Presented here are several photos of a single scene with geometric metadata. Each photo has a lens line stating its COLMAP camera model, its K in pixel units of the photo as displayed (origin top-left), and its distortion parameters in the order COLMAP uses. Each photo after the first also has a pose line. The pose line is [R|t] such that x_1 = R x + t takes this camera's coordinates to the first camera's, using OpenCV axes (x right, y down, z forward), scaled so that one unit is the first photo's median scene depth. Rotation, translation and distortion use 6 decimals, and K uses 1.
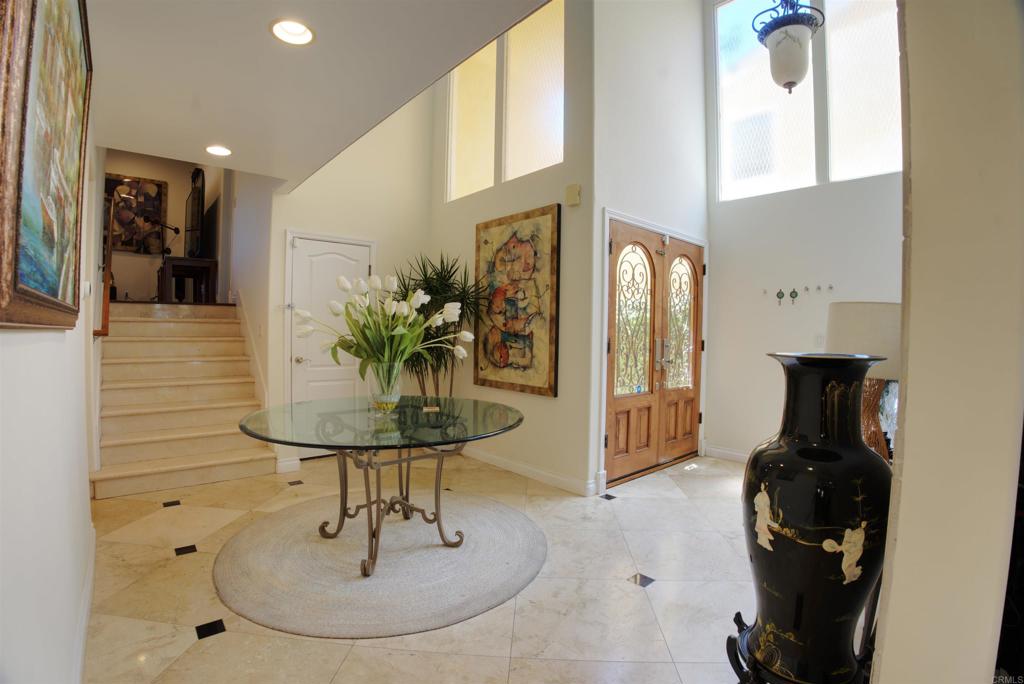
lens RADIAL K [[472.4, 0, 511.0], [0, 472.4, 342.6], [0, 0, 1]] dist [-0.114026, 0.023124]
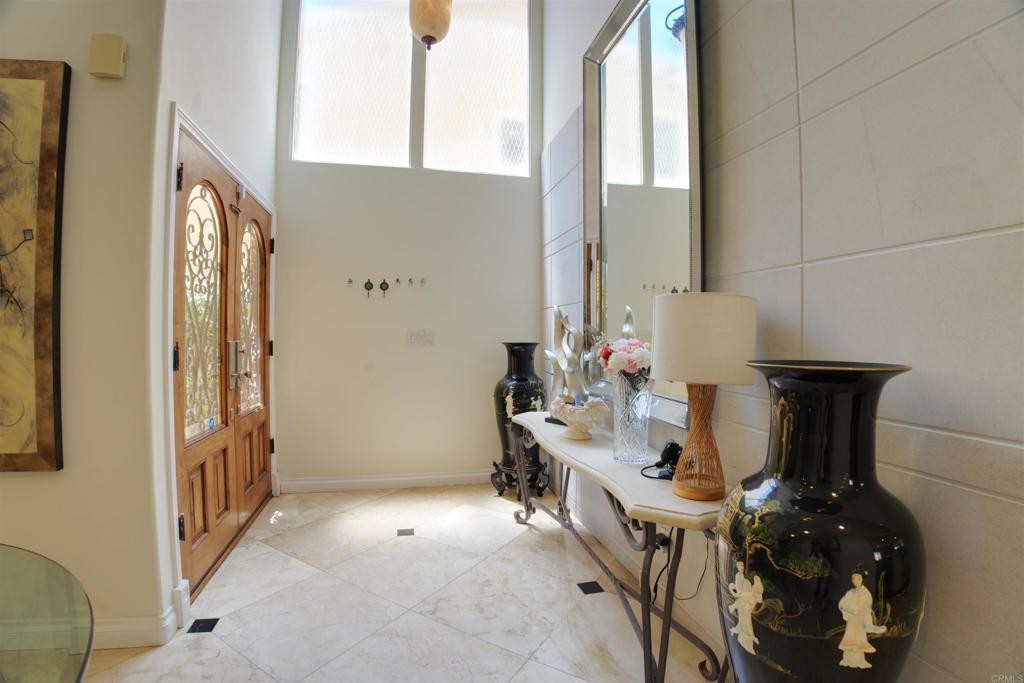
lens RADIAL K [[472.4, 0, 511.0], [0, 472.4, 342.1], [0, 0, 1]] dist [-0.114026, 0.023124]
pose [[0.468670, -0.025755, 0.882998, -0.063713], [0.021030, 0.999617, 0.017994, -0.010475], [-0.883123, 0.010136, 0.469032, 0.390426]]
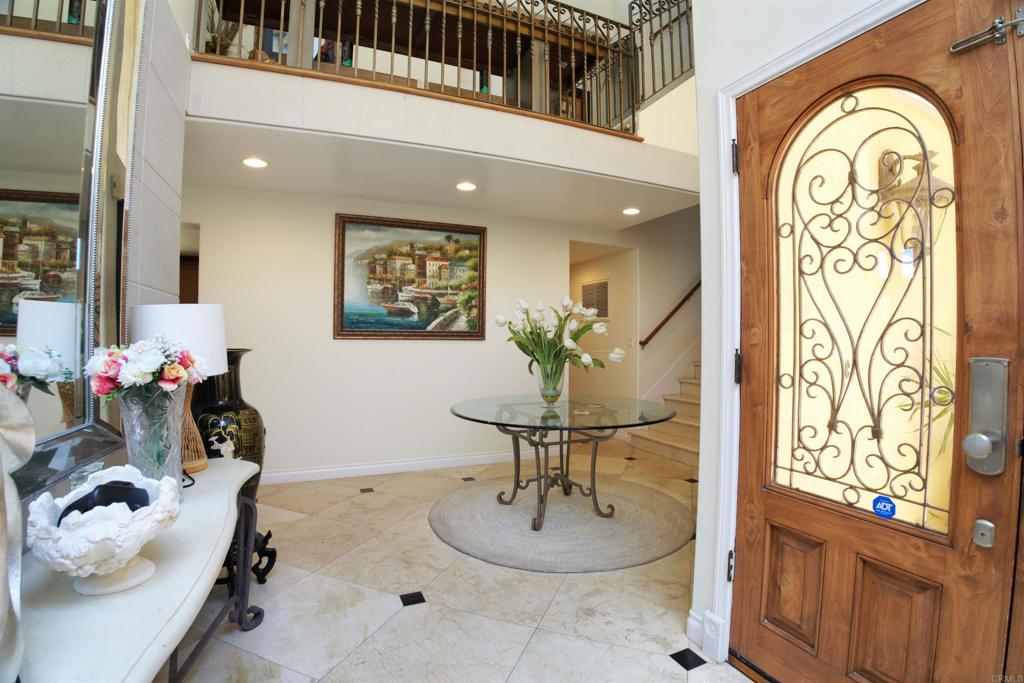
lens RADIAL K [[472.4, 0, 511.0], [0, 472.4, 342.1], [0, 0, 1]] dist [-0.114026, 0.023124]
pose [[-0.300686, -0.008790, -0.953683, 0.676953], [-0.027442, 0.999623, -0.000561, -0.009737], [0.953328, 0.026003, -0.300814, 0.877107]]
